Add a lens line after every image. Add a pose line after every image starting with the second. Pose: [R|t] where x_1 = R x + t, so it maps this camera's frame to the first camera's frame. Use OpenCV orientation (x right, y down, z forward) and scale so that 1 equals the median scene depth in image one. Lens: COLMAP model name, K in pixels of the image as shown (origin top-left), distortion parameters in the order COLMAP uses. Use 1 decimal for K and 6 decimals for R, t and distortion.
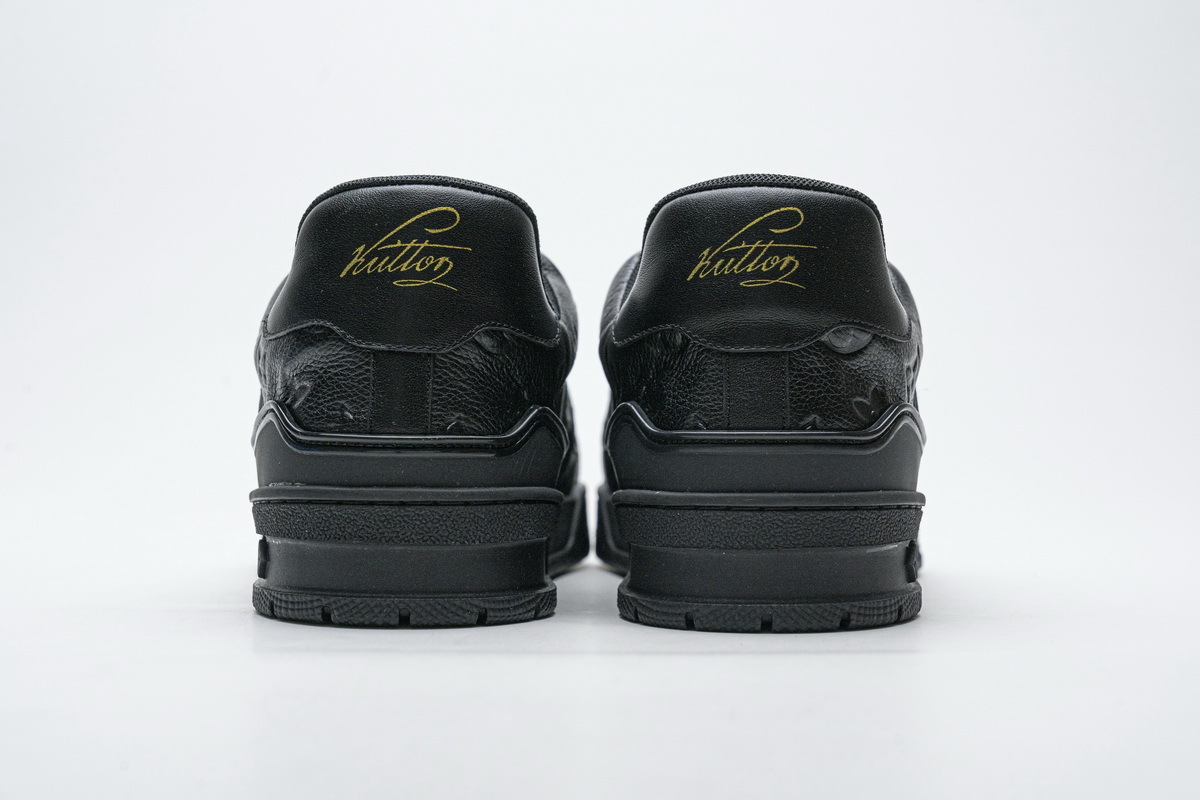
lens RADIAL K [[2365.1, 0, 615.7], [0, 2365.1, 397.0], [0, 0, 1]] dist [0.006036, 0.136968]
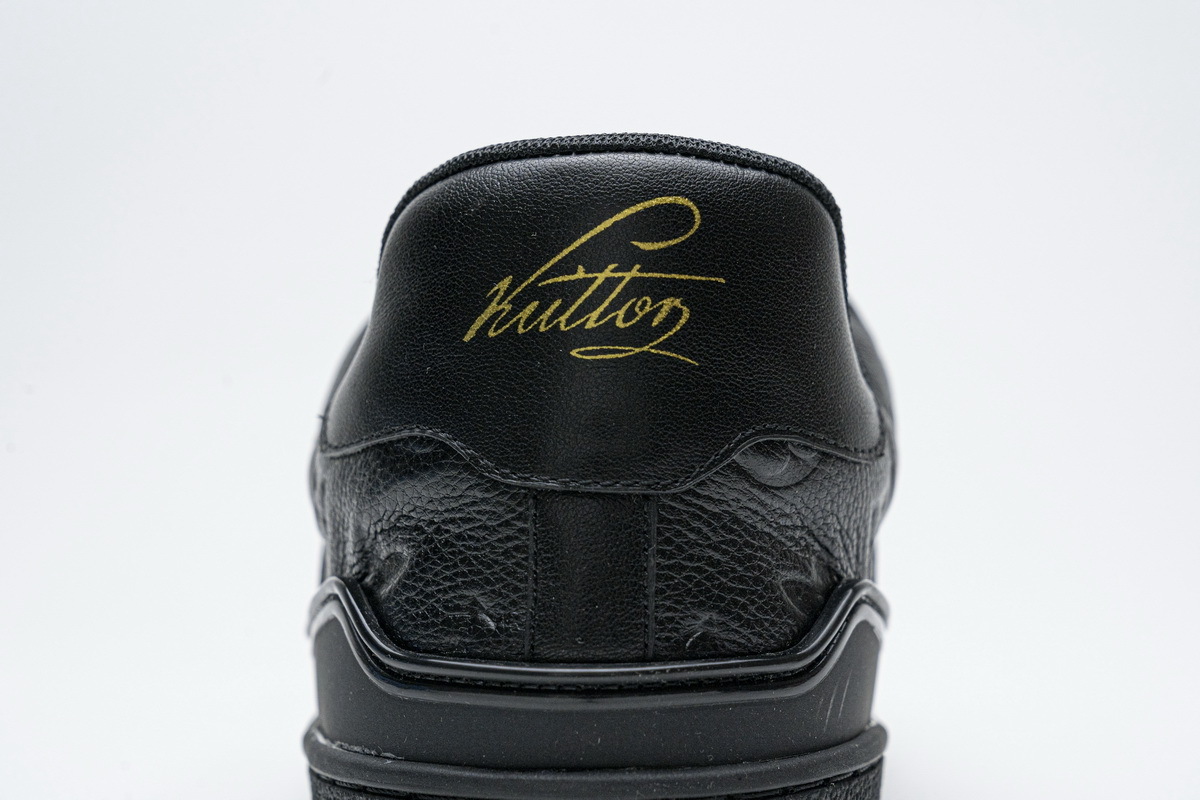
lens RADIAL K [[2365.1, 0, 615.7], [0, 2365.1, 397.0], [0, 0, 1]] dist [0.006036, 0.136968]
pose [[0.998618, -0.018743, -0.049109, -0.060096], [0.019496, 0.999699, 0.014907, -0.045884], [0.048815, -0.015844, 0.998682, 0.502186]]
